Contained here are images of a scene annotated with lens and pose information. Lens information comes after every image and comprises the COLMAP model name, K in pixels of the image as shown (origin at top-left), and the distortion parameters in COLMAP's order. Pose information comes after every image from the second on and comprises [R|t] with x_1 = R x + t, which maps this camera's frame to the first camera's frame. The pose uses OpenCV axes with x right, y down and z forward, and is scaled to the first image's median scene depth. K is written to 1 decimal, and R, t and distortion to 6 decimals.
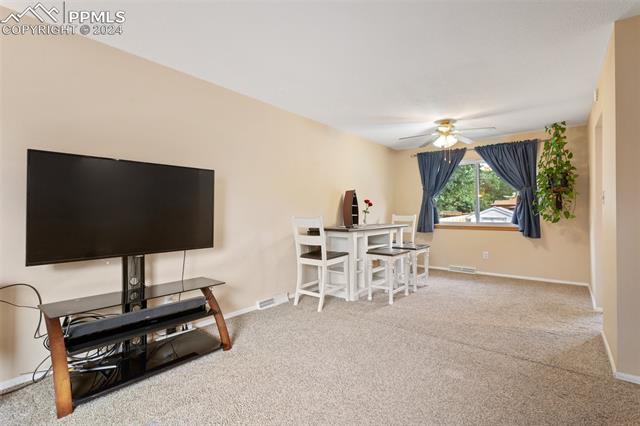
lens RADIAL K [[302.1, 0, 322.5], [0, 302.1, 207.9], [0, 0, 1]] dist [0.007688, -0.001733]
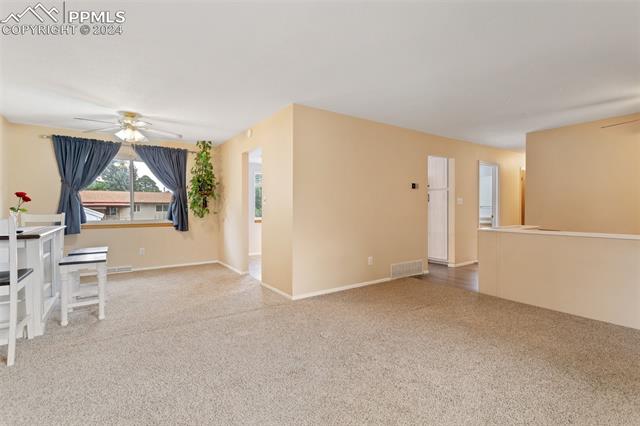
lens RADIAL K [[302.1, 0, 321.5], [0, 302.1, 212.8], [0, 0, 1]] dist [0.007688, -0.001733]
pose [[0.290791, -0.011272, 0.956720, -0.307093], [-0.011021, 0.999825, 0.015129, 0.002334], [-0.956723, -0.014943, 0.290615, 0.133403]]
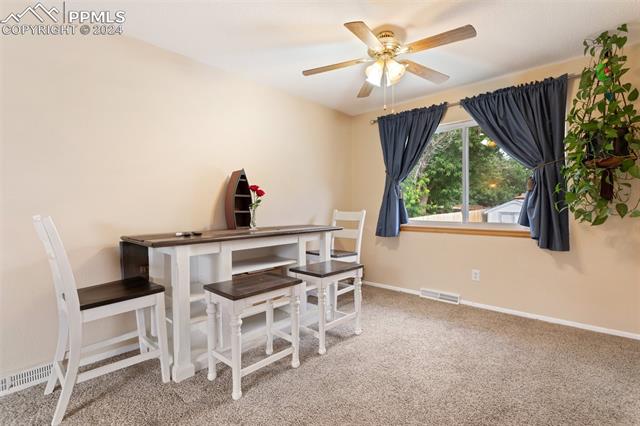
lens RADIAL K [[302.1, 0, 321.7], [0, 302.1, 213.5], [0, 0, 1]] dist [0.007688, -0.001733]
pose [[0.997676, -0.002204, -0.068104, 0.304583], [0.004685, 0.999330, 0.036287, 0.006721], [0.067979, -0.036522, 0.997018, 0.417192]]
